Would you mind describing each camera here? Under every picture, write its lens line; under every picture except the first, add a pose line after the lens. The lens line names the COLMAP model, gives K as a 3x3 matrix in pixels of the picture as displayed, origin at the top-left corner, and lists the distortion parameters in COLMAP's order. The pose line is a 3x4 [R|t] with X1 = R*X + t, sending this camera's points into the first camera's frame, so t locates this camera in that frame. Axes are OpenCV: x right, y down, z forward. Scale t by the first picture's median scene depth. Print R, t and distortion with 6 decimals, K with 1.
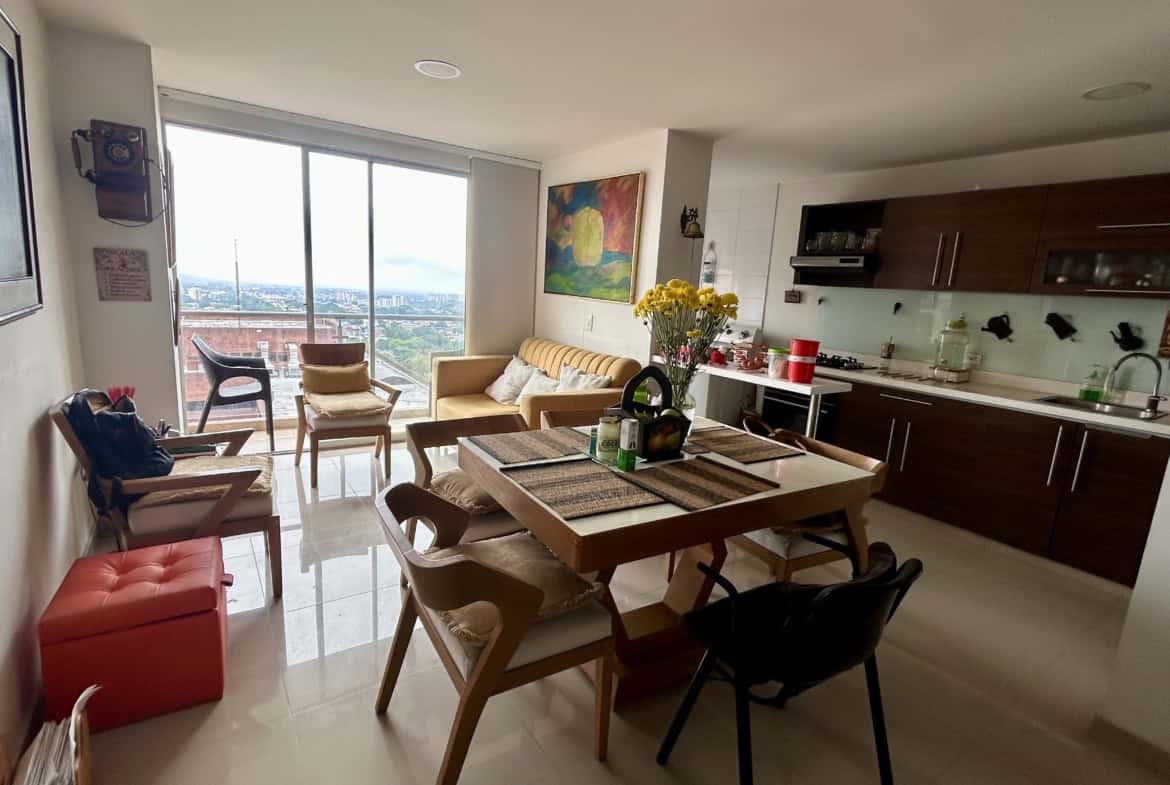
lens RADIAL K [[584.6, 0, 584.9], [0, 584.6, 395.3], [0, 0, 1]] dist [-0.000331, -0.000151]
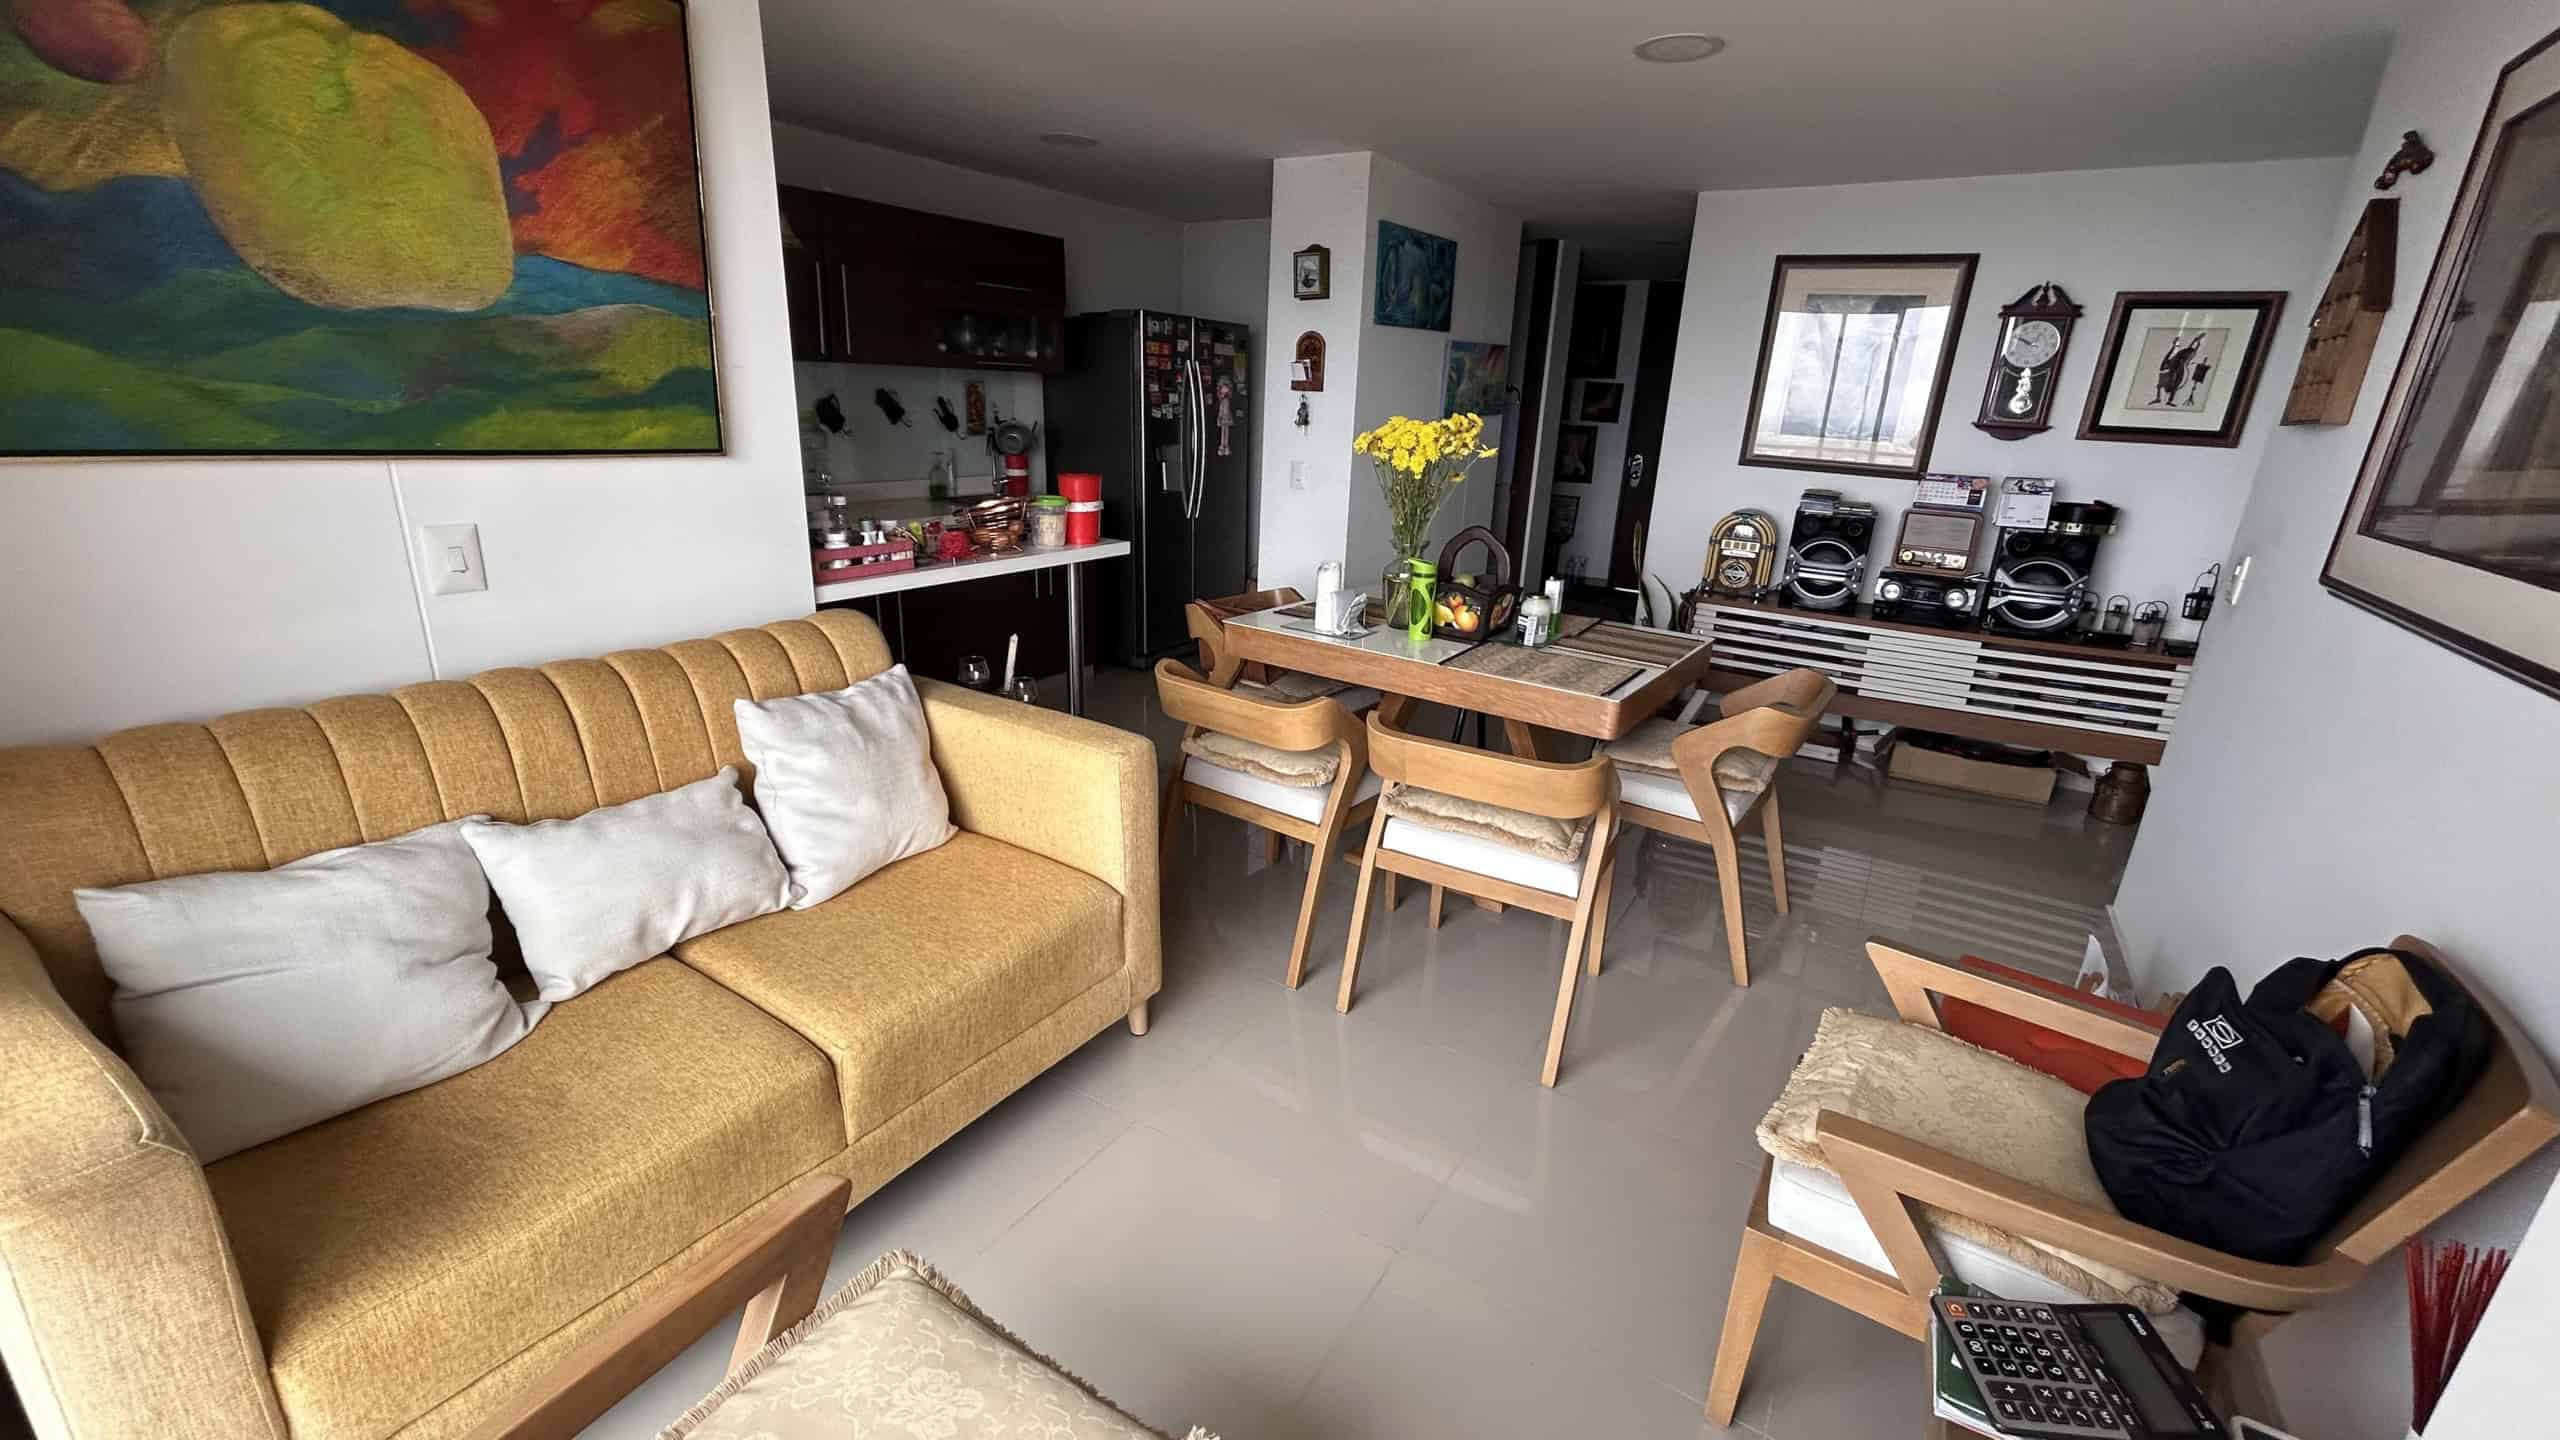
lens RADIAL K [[1022.8, 0, 1281.8], [0, 1022.8, 719.7], [0, 0, 1]] dist [-0.001118, -0.000073]
pose [[-0.391011, -0.355162, 0.849100, -0.554518], [0.102717, 0.899945, 0.423731, -0.227161], [-0.914636, 0.252901, -0.315408, 0.918830]]
